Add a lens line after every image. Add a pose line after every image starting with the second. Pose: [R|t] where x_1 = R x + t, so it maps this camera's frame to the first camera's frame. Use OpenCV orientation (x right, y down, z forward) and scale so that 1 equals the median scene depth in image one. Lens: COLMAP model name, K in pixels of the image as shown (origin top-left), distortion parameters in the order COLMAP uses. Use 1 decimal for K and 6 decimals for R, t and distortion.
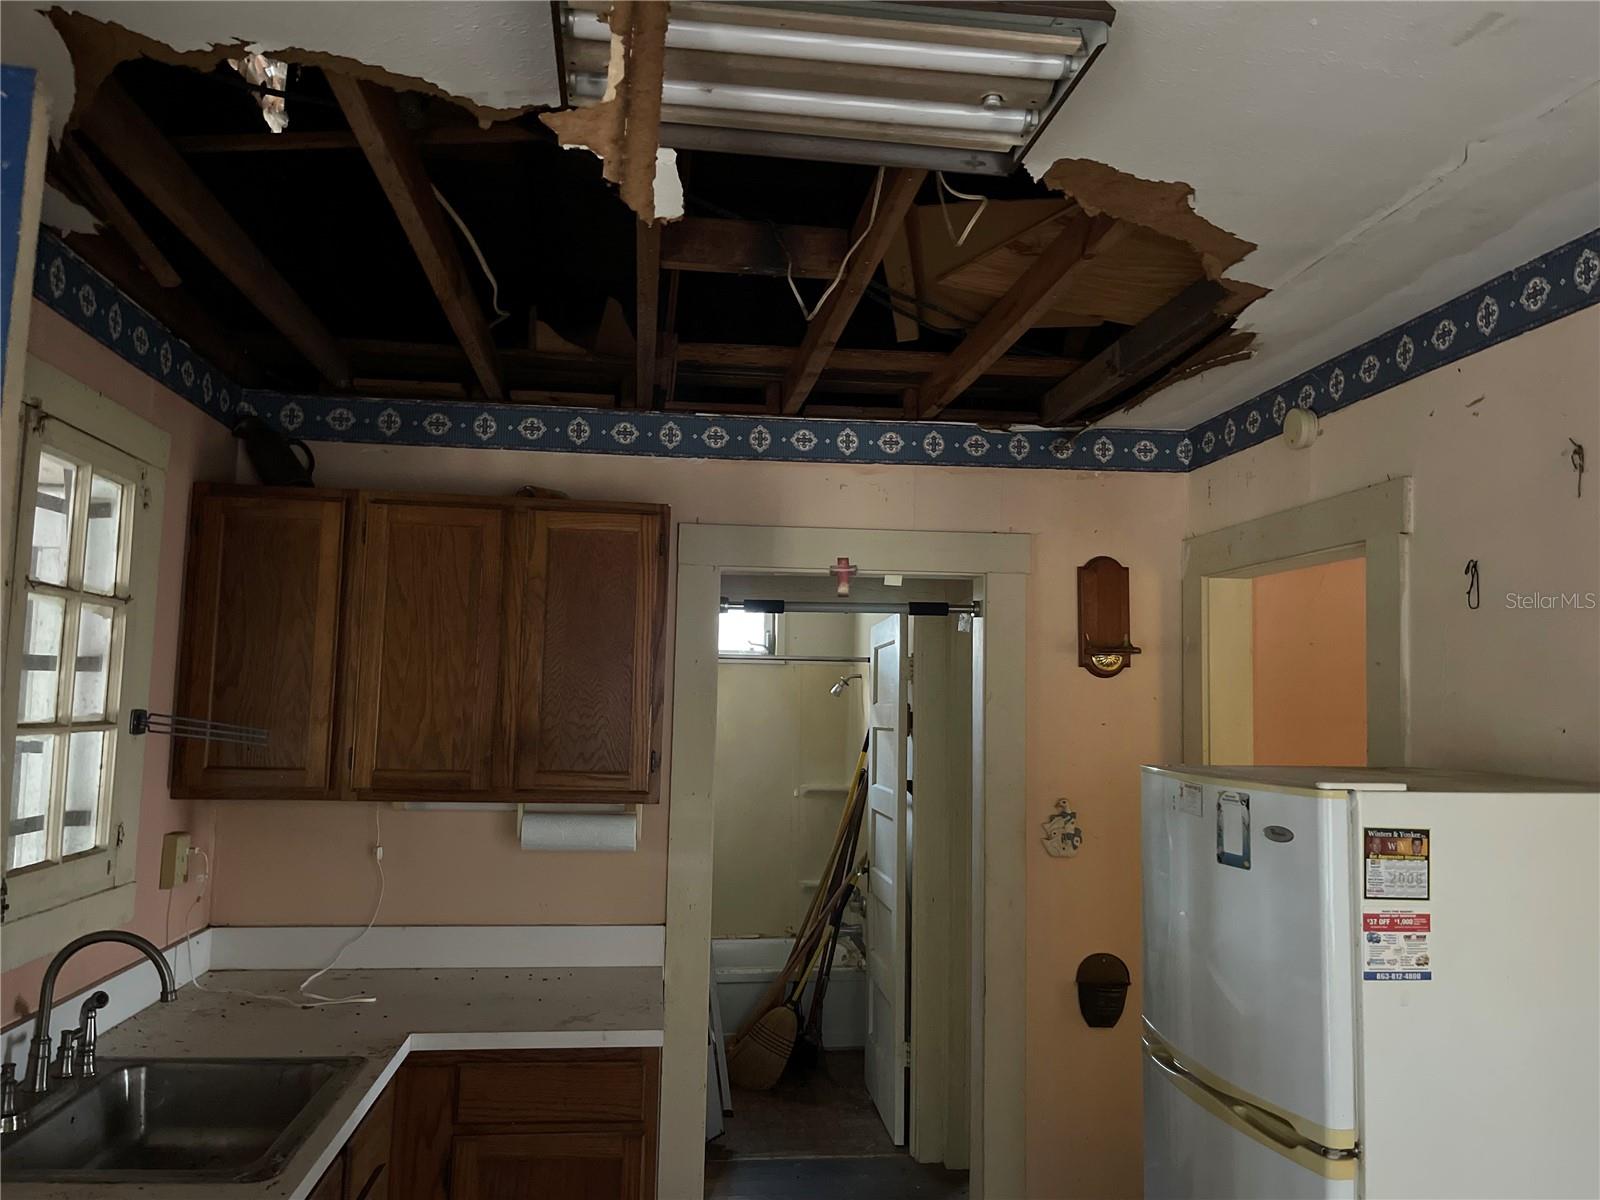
lens RADIAL K [[1223.2, 0, 799.8], [0, 1223.2, 598.2], [0, 0, 1]] dist [0.055919, -0.082563]
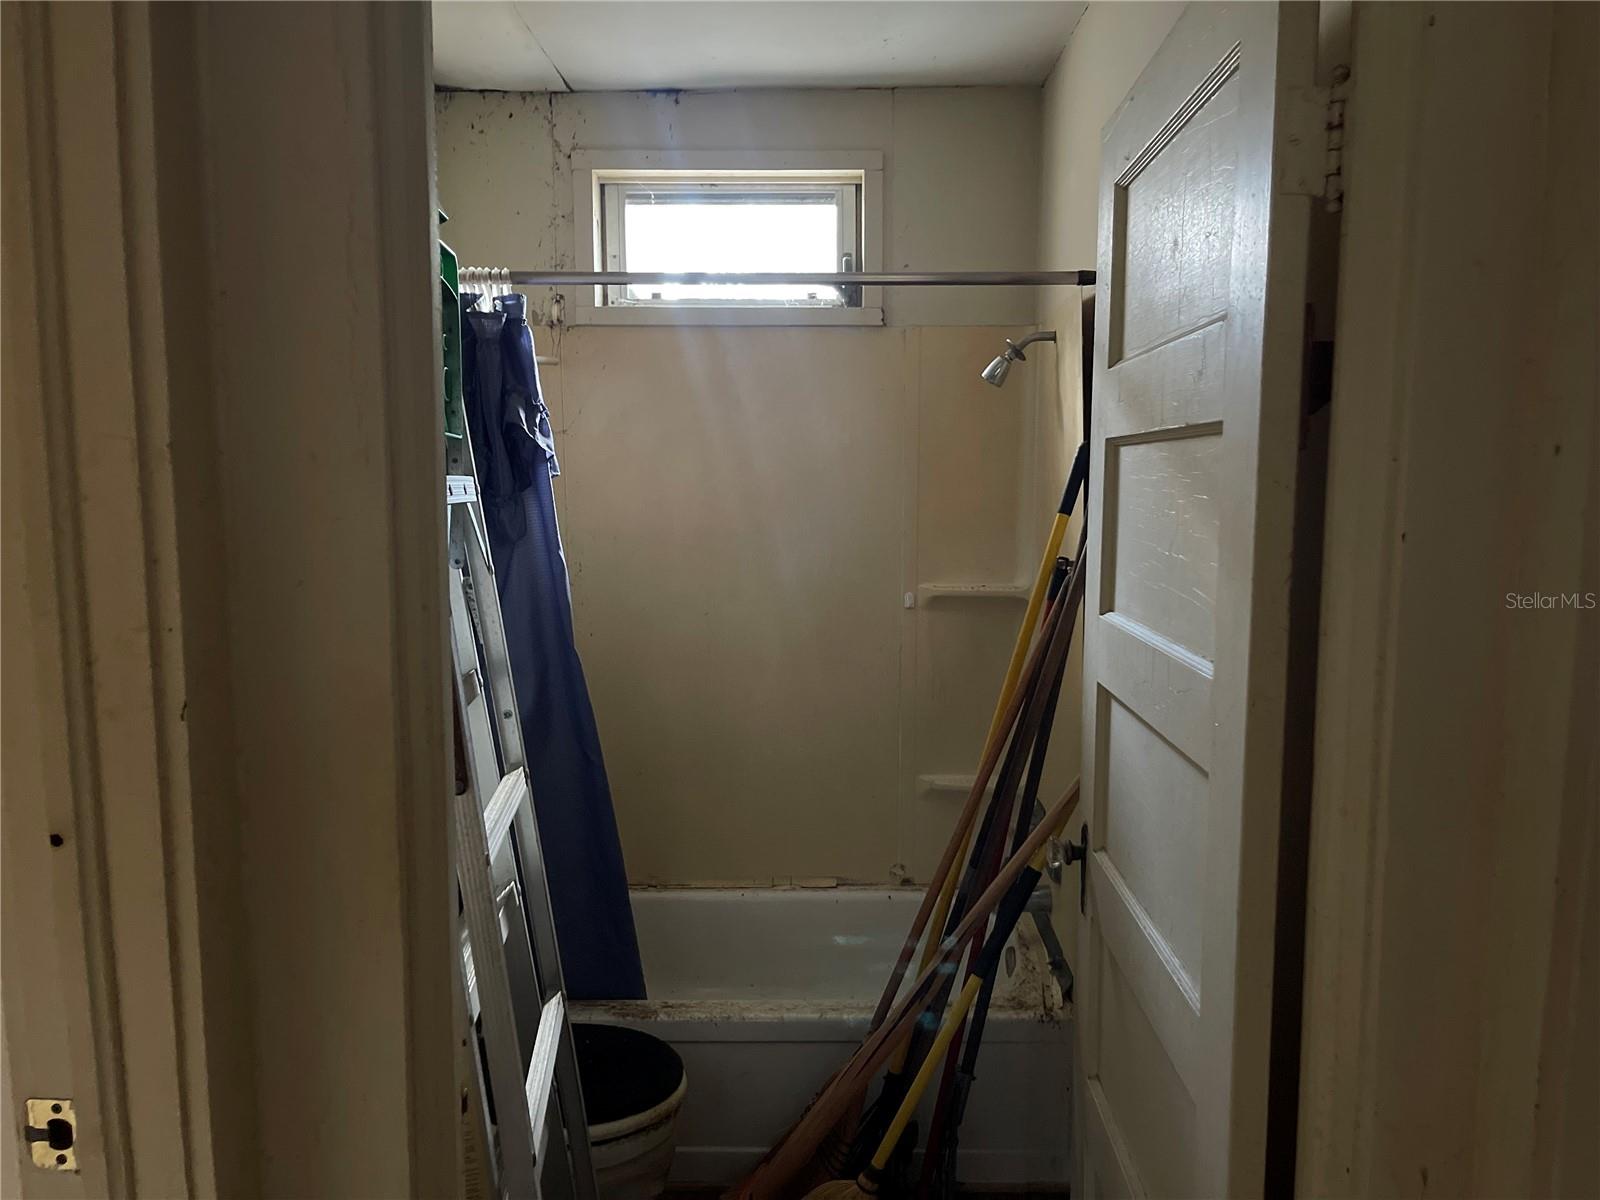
lens RADIAL K [[1223.2, 0, 799.3], [0, 1223.2, 602.0], [0, 0, 1]] dist [0.055919, -0.082563]
pose [[0.990896, -0.002354, -0.134606, 0.022109], [0.029239, 0.979744, 0.198108, 0.076891], [0.131413, -0.200240, 0.970894, 0.632161]]
